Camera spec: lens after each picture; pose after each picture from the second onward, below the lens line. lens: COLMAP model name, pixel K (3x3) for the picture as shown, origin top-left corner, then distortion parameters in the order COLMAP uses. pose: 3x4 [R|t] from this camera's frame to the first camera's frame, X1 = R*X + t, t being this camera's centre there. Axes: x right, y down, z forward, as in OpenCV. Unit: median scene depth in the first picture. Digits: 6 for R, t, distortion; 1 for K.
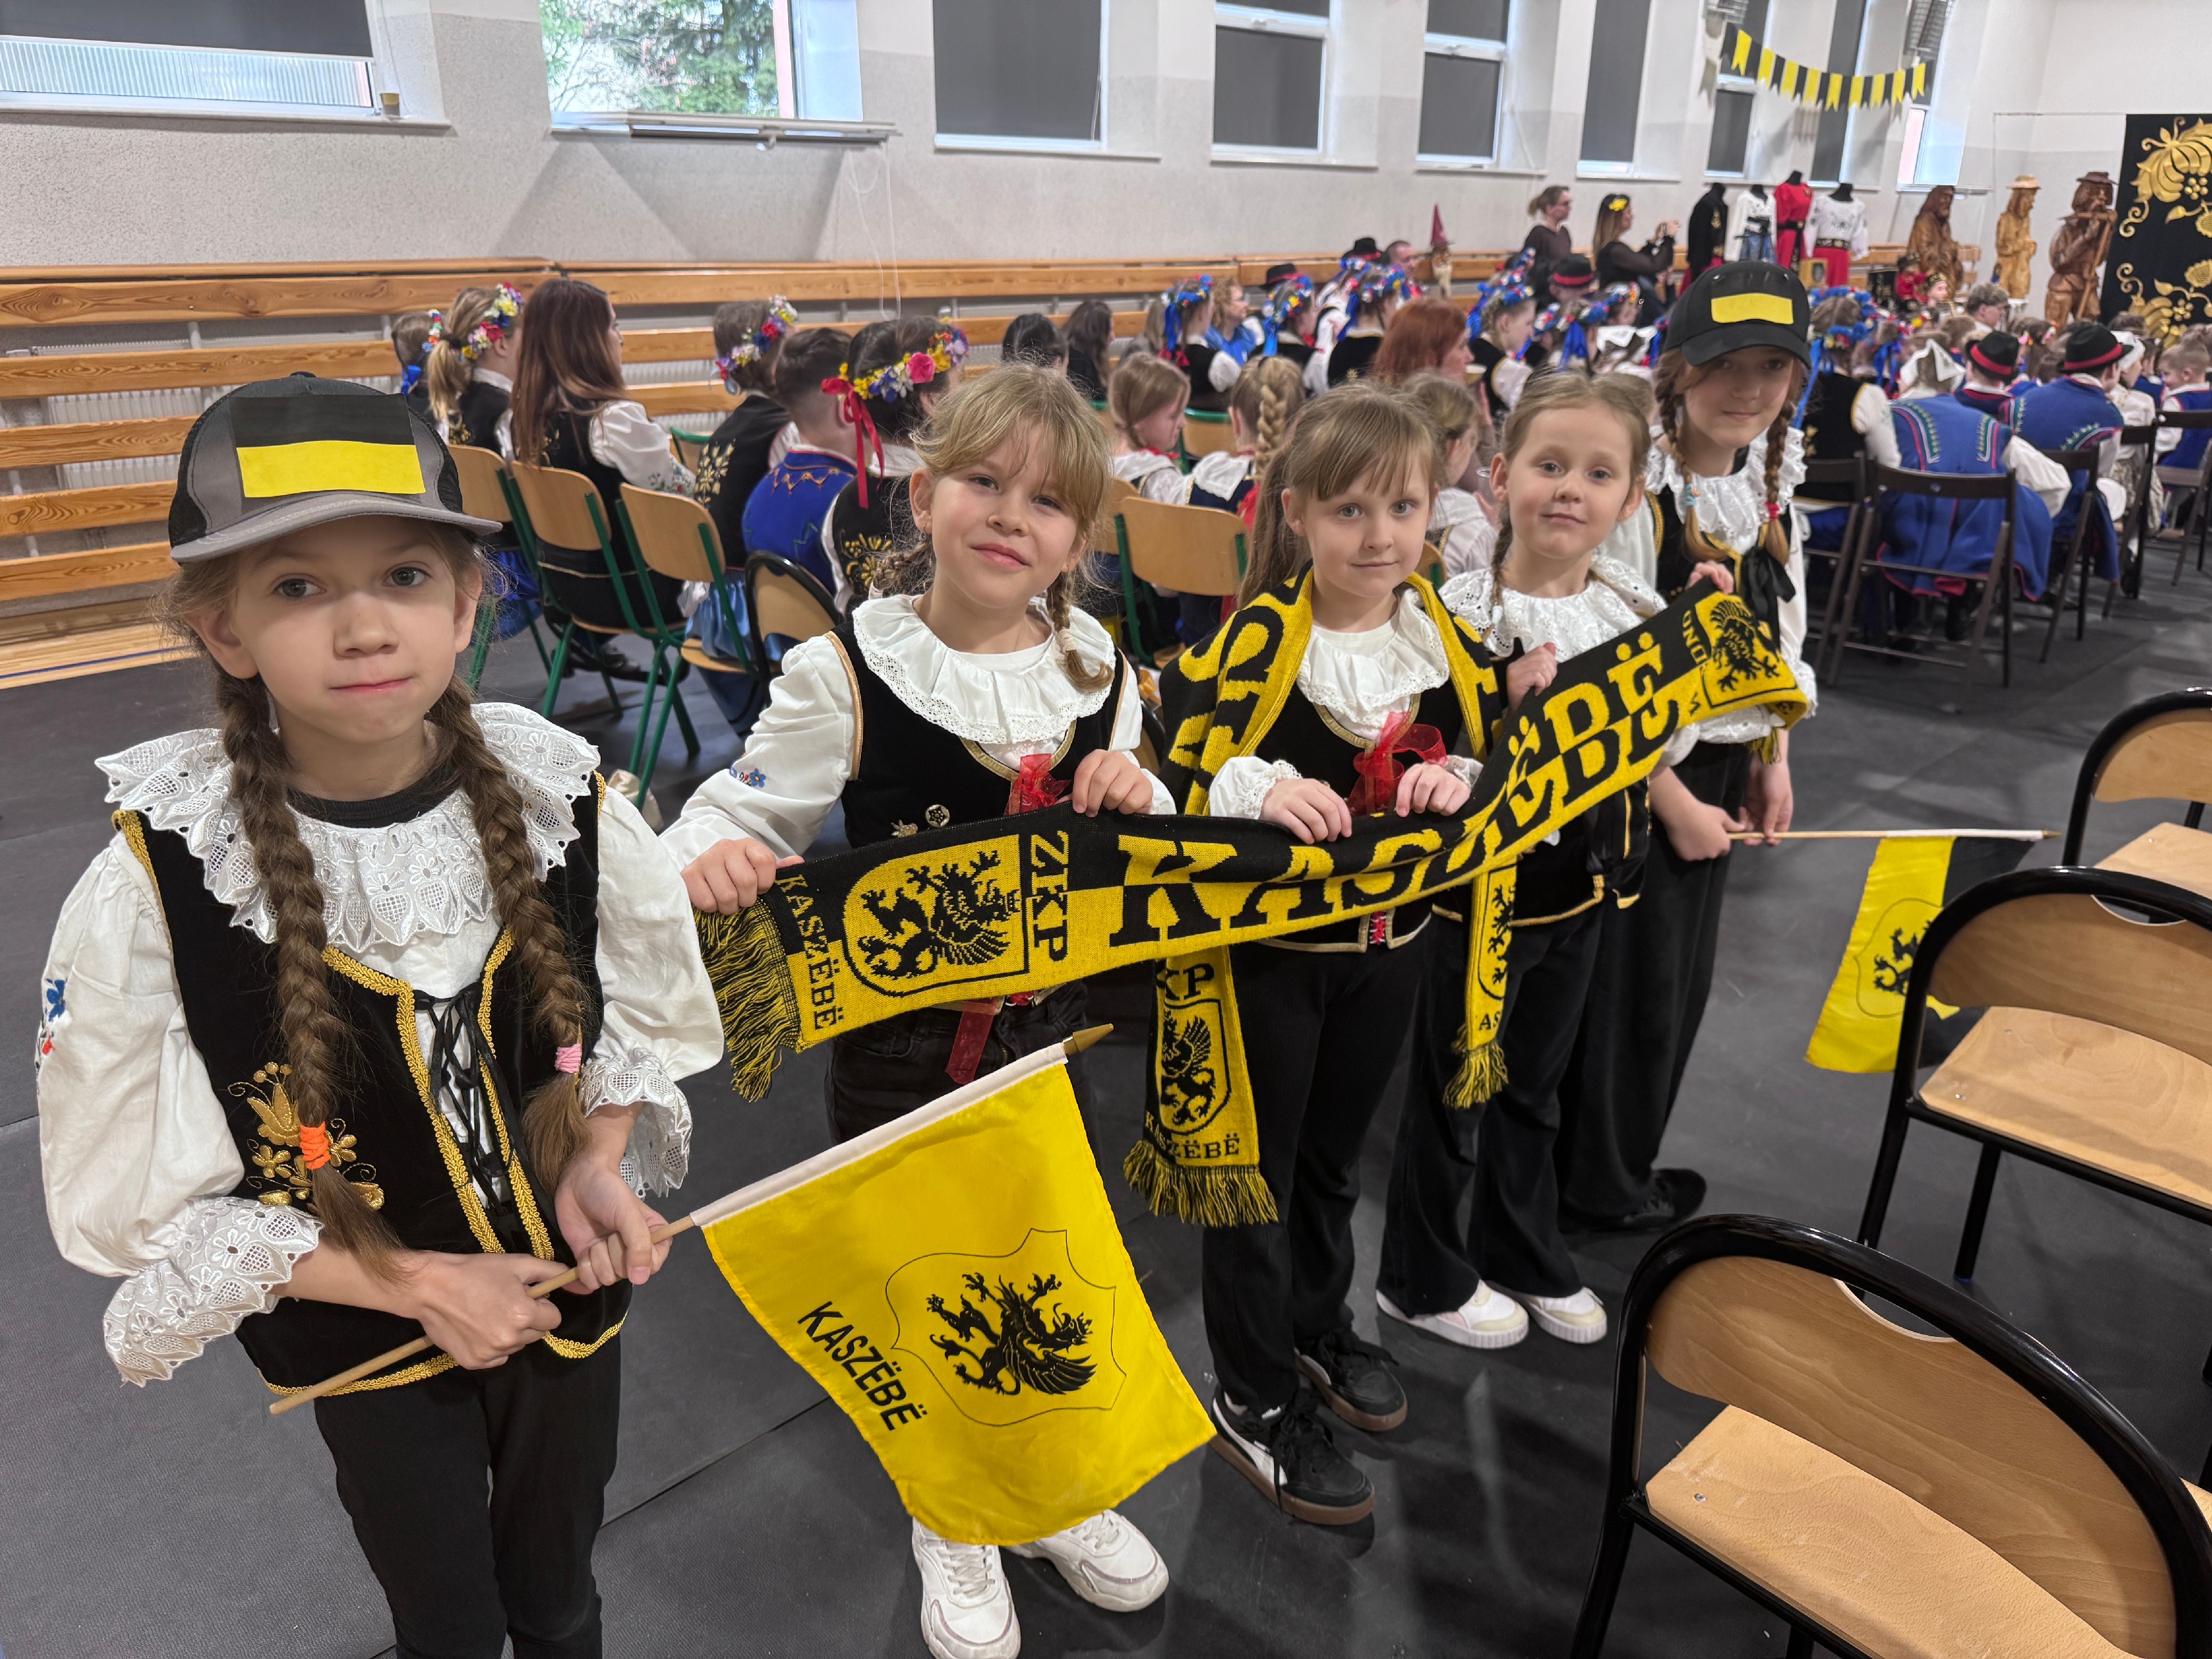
lens RADIAL K [[1579.3, 0, 1095.4], [0, 1579.3, 813.2], [0, 0, 1]] dist [0.005796, -0.011867]
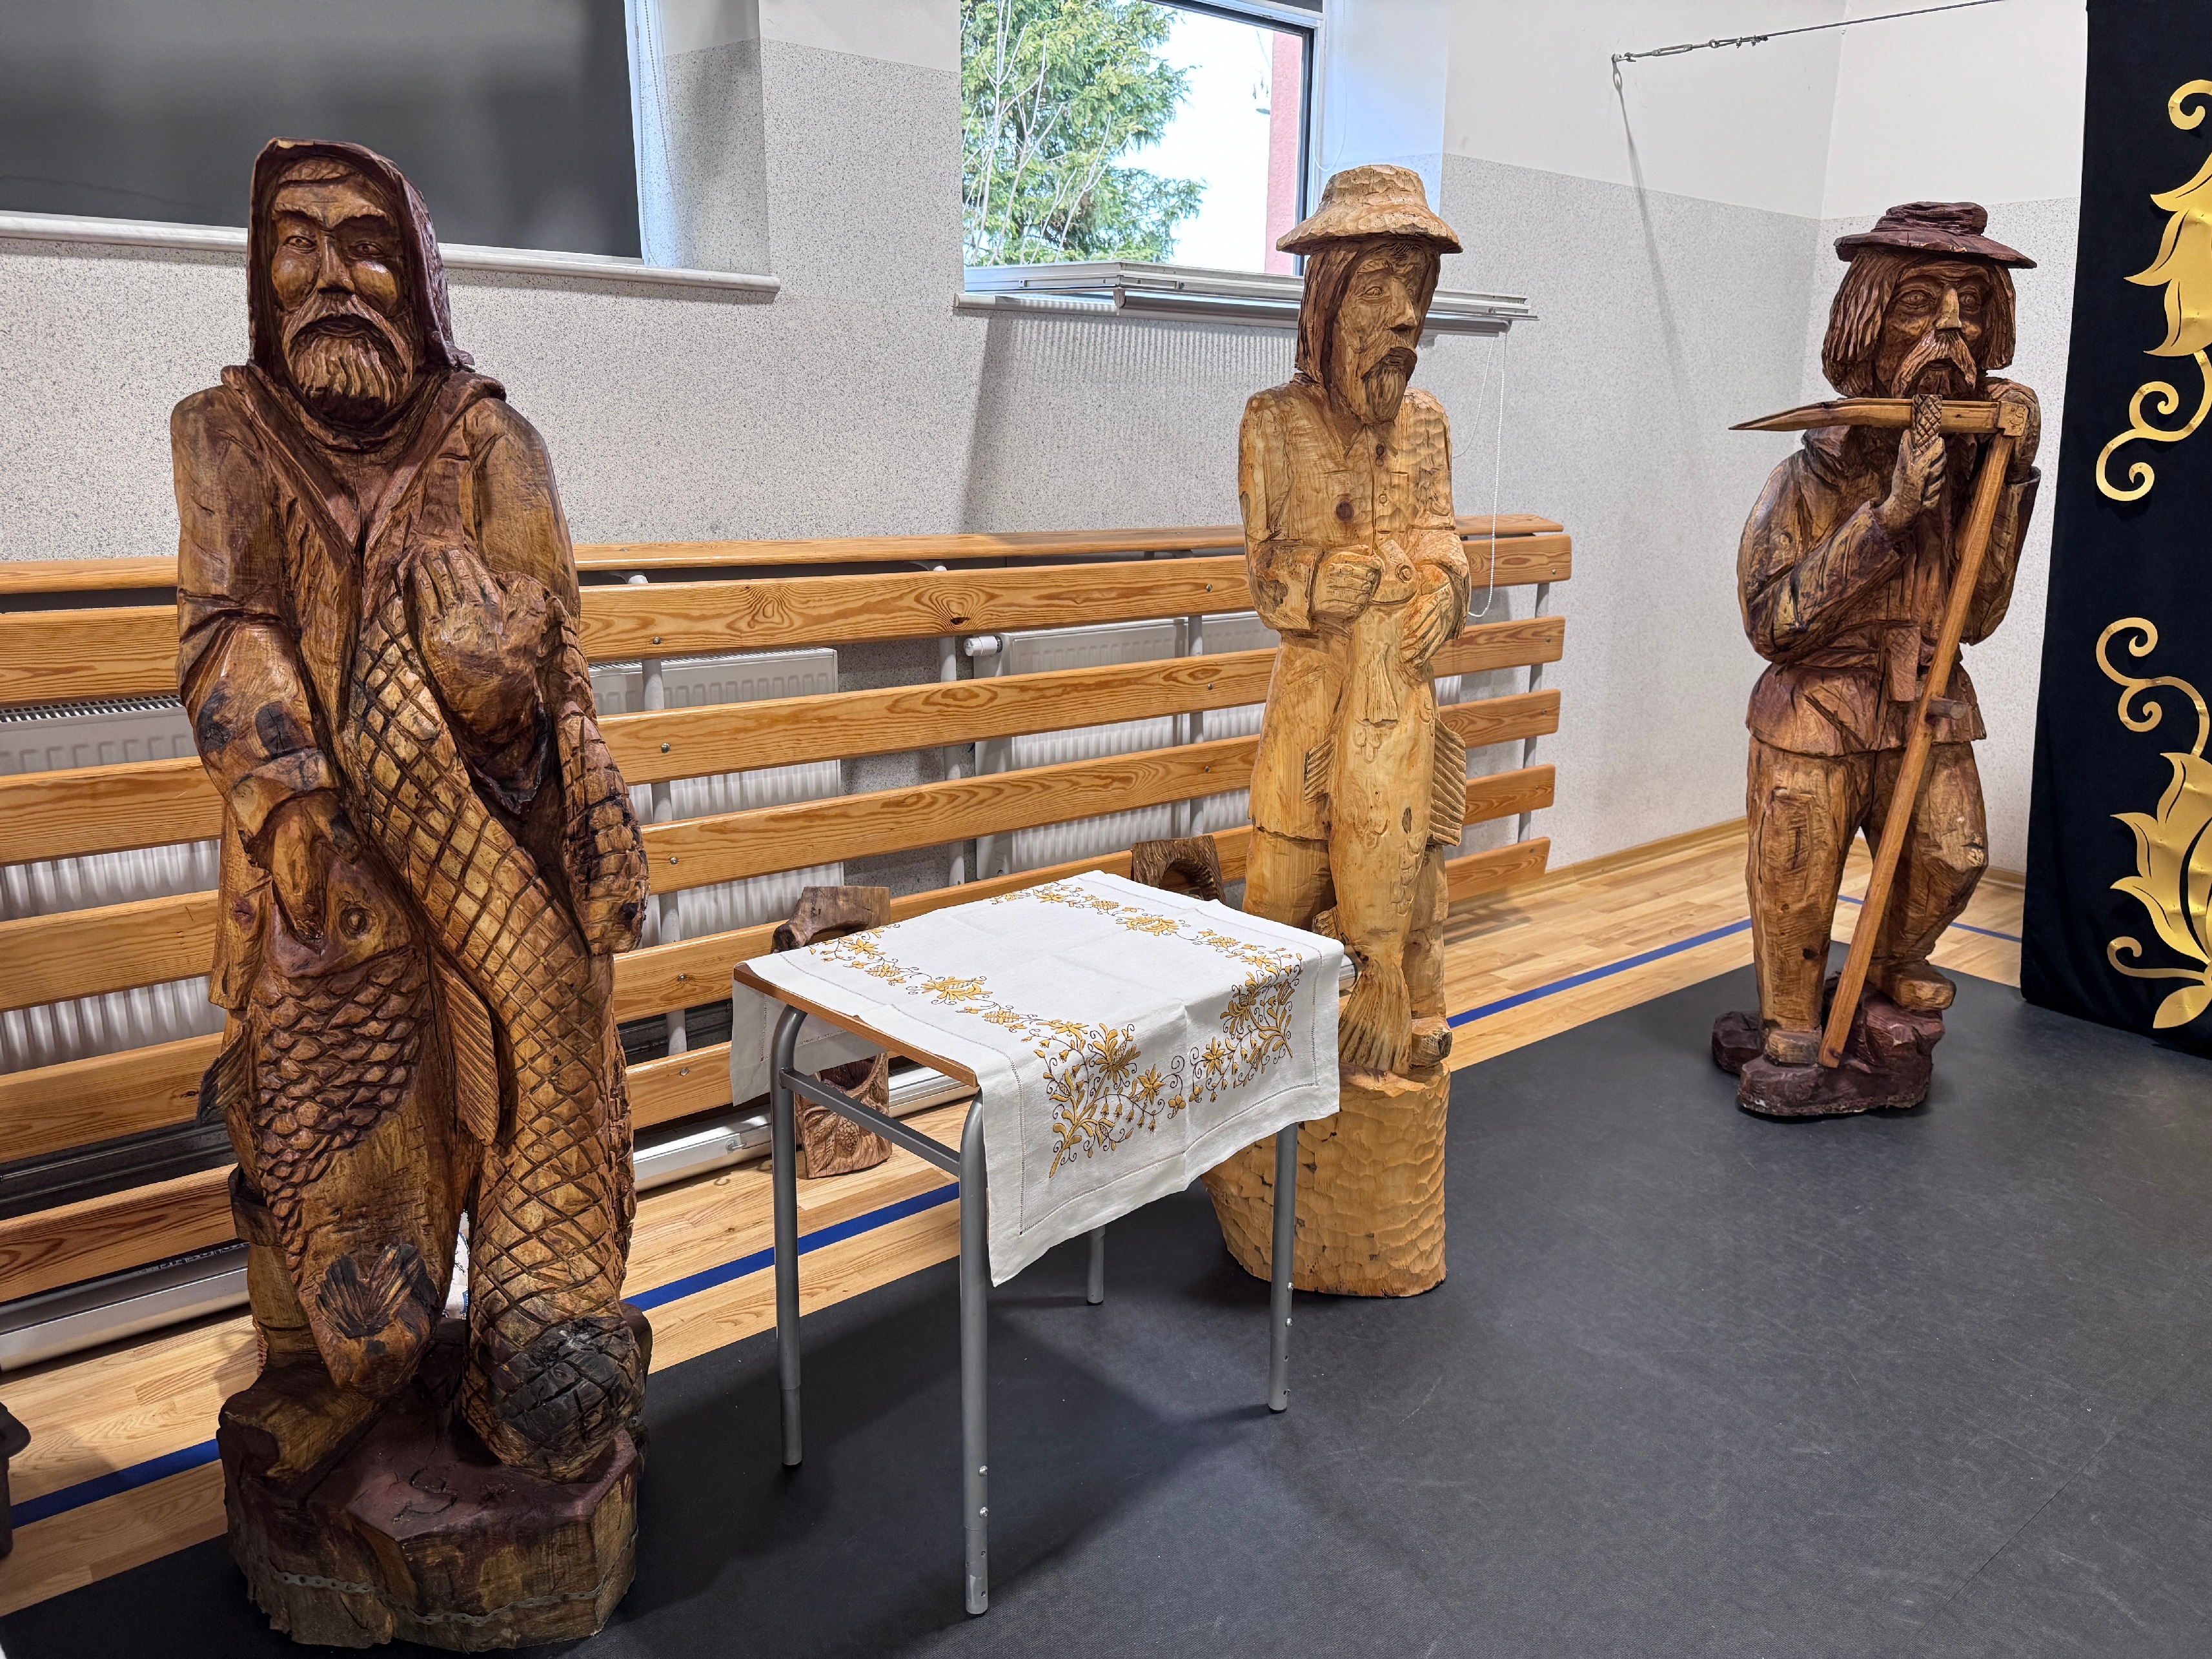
lens RADIAL K [[1579.3, 0, 1057.9], [0, 1579.3, 801.9], [0, 0, 1]] dist [0.005796, -0.011867]
pose [[0.994850, 0.029779, -0.096889, 0.536252], [-0.041921, 0.991168, -0.125808, -0.294451], [0.092287, 0.129222, 0.987312, 0.784651]]
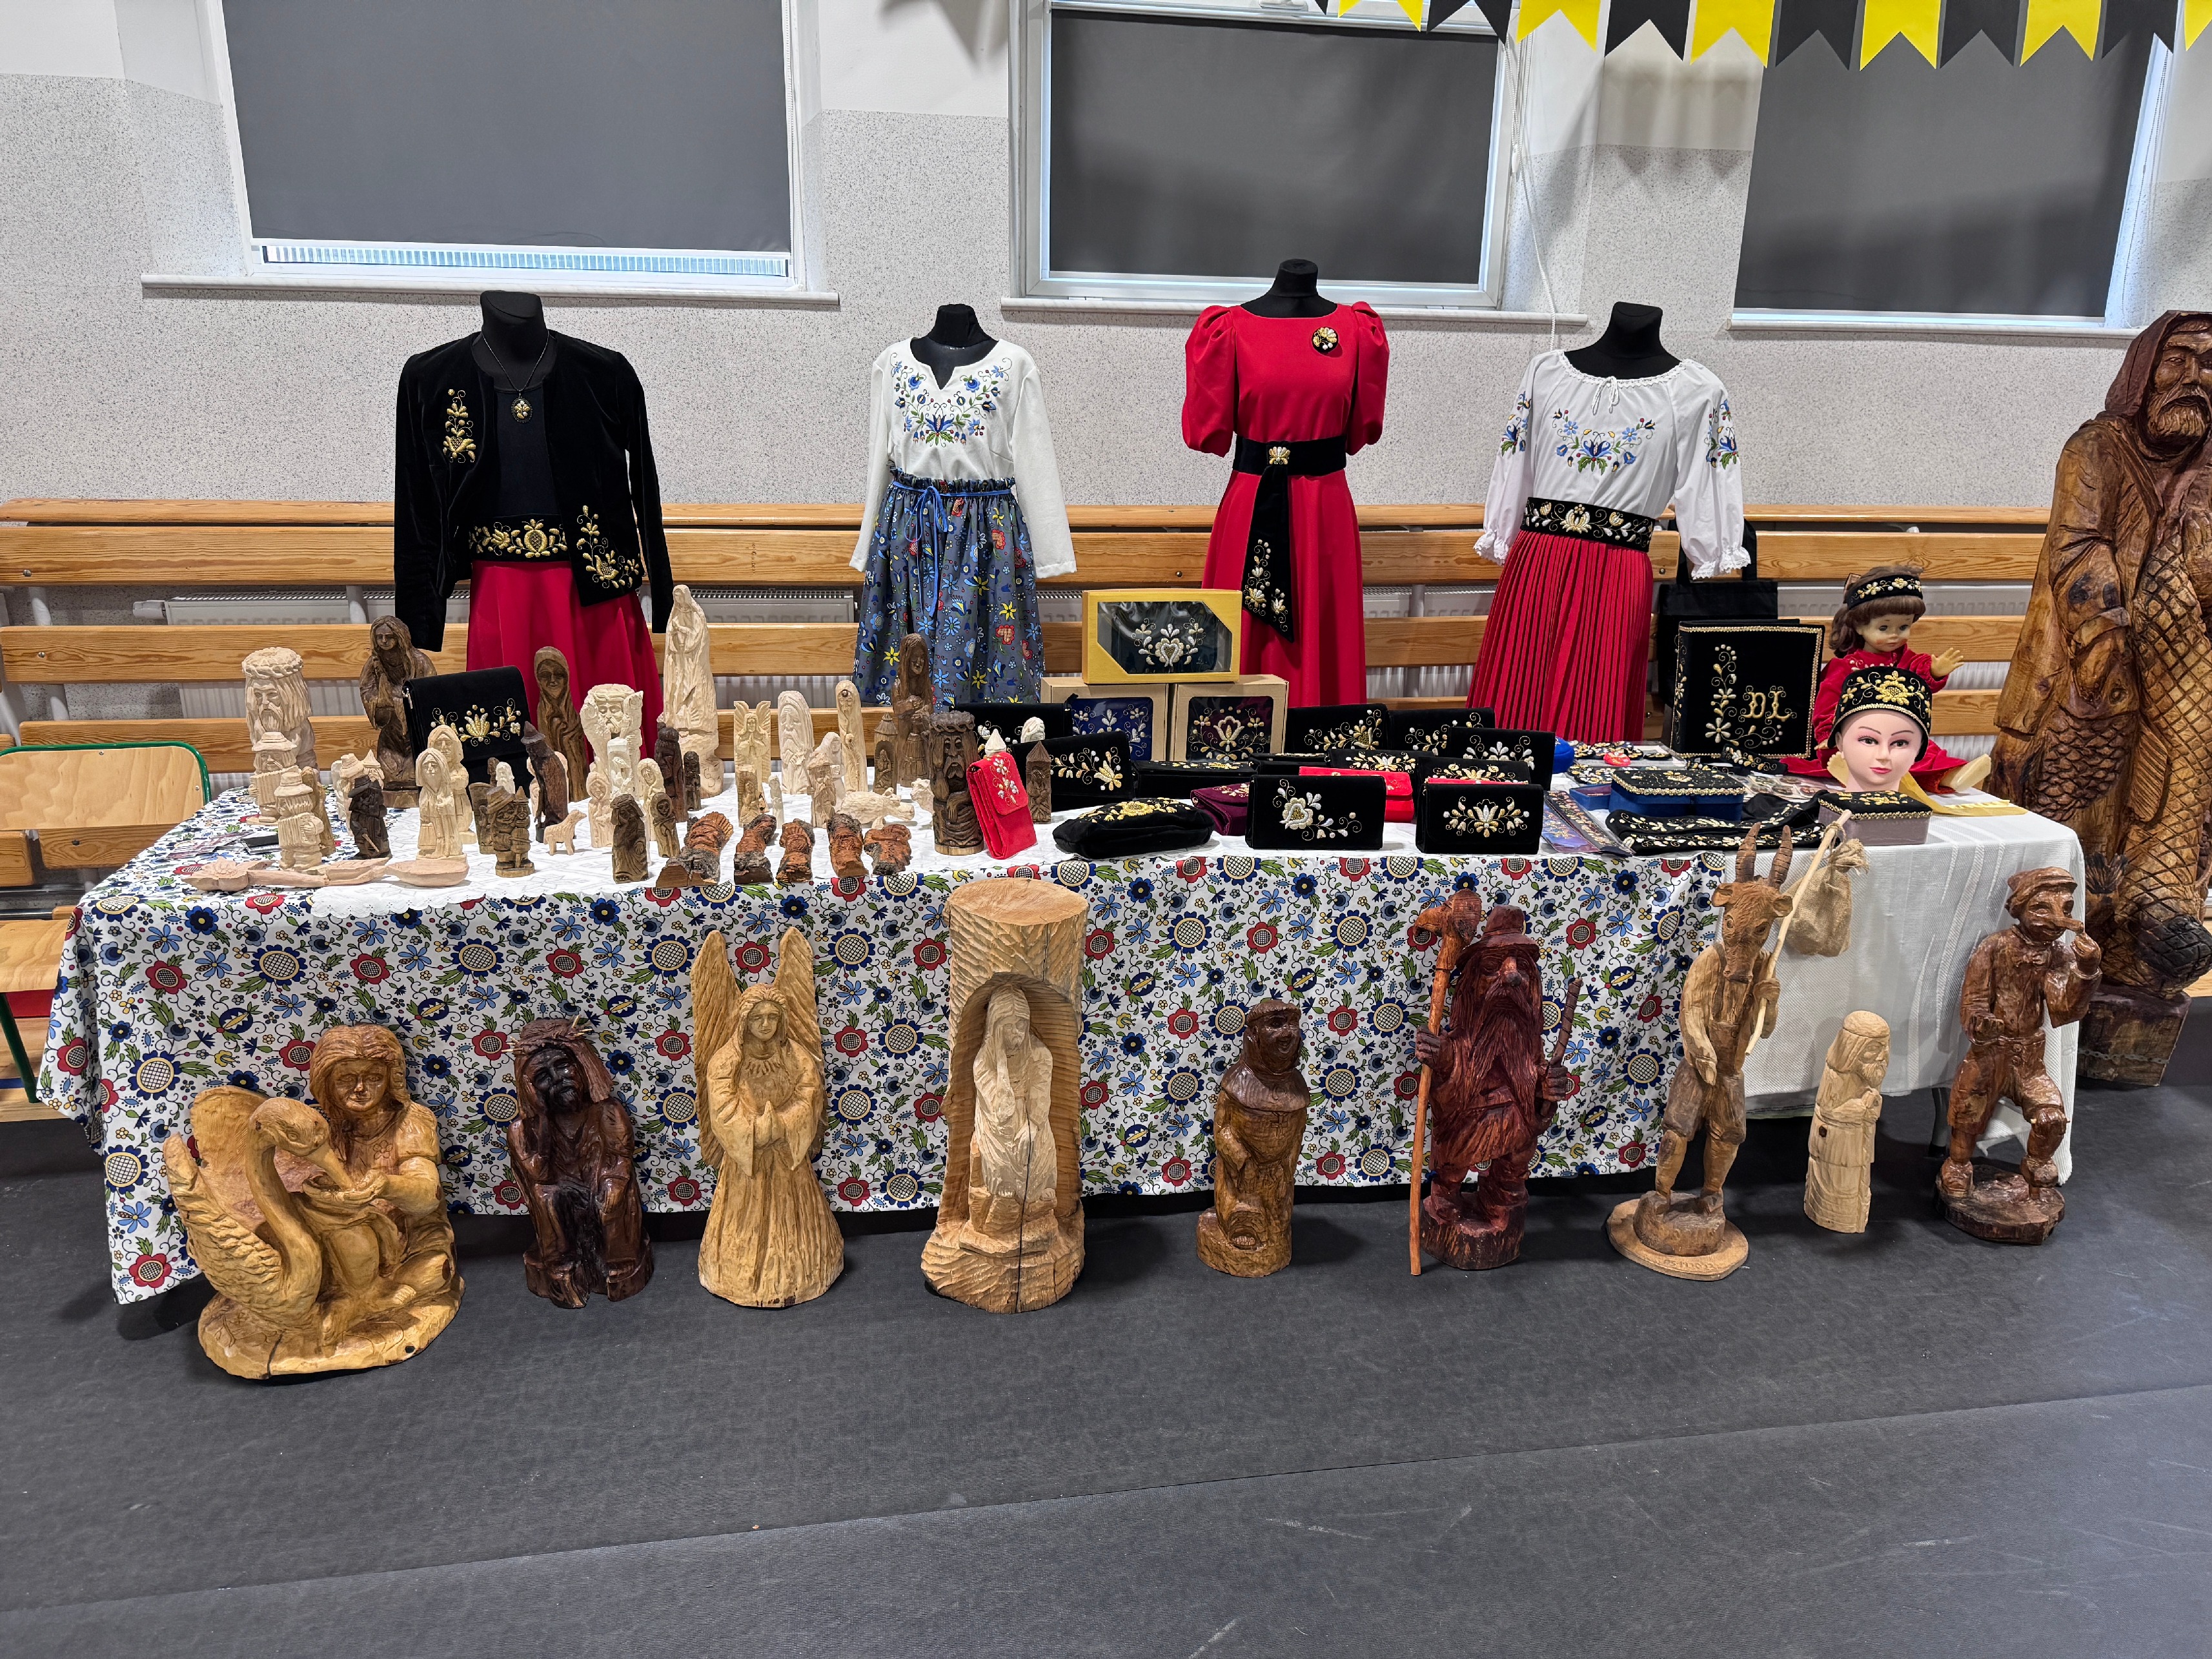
lens RADIAL K [[1579.3, 0, 1111.2], [0, 1579.3, 831.5], [0, 0, 1]] dist [0.005796, -0.011867]
pose [[0.826338, 0.171158, -0.536536, 0.481896], [-0.211750, 0.977218, -0.014386, -0.245220], [0.521850, 0.125499, 0.843755, 0.628316]]
